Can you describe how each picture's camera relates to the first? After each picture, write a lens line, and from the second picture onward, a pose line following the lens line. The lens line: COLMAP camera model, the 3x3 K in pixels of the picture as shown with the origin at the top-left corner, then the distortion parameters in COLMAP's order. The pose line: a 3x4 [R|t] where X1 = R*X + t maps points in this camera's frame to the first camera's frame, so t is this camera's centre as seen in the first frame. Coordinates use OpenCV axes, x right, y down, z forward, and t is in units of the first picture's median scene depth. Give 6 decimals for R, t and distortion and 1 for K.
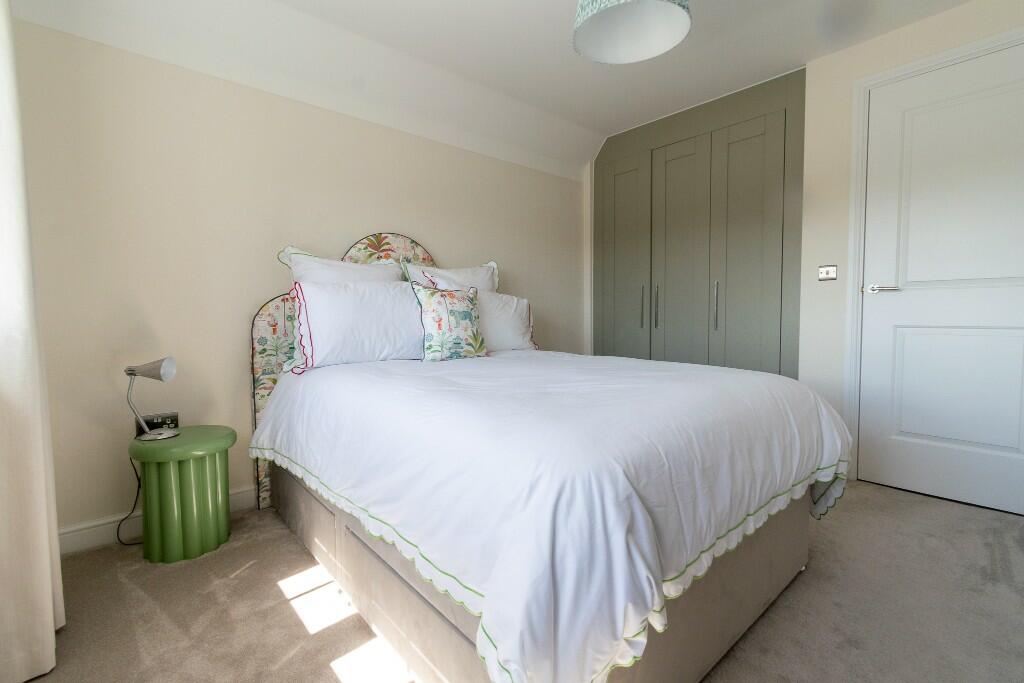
lens RADIAL K [[455.8, 0, 508.8], [0, 455.8, 342.5], [0, 0, 1]] dist [0.007061, -0.000809]
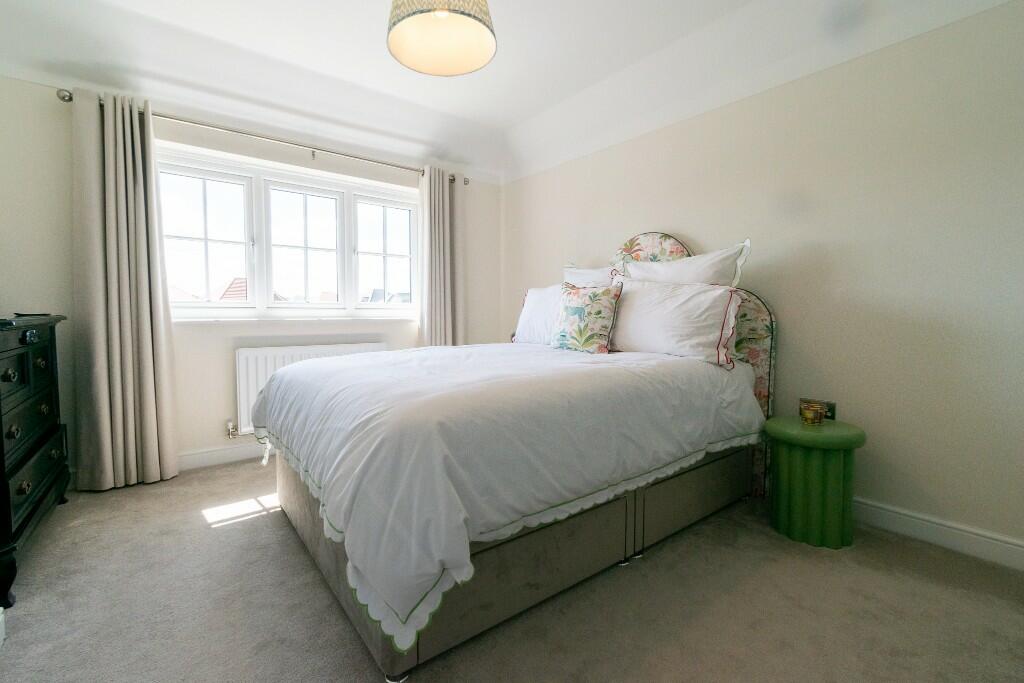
lens RADIAL K [[455.8, 0, 510.5], [0, 455.8, 335.6], [0, 0, 1]] dist [0.007061, -0.000809]
pose [[-0.073588, 0.059671, -0.995502, 0.988132], [-0.065000, 0.995799, 0.064494, -0.060665], [0.995168, 0.069453, -0.069400, 0.923624]]
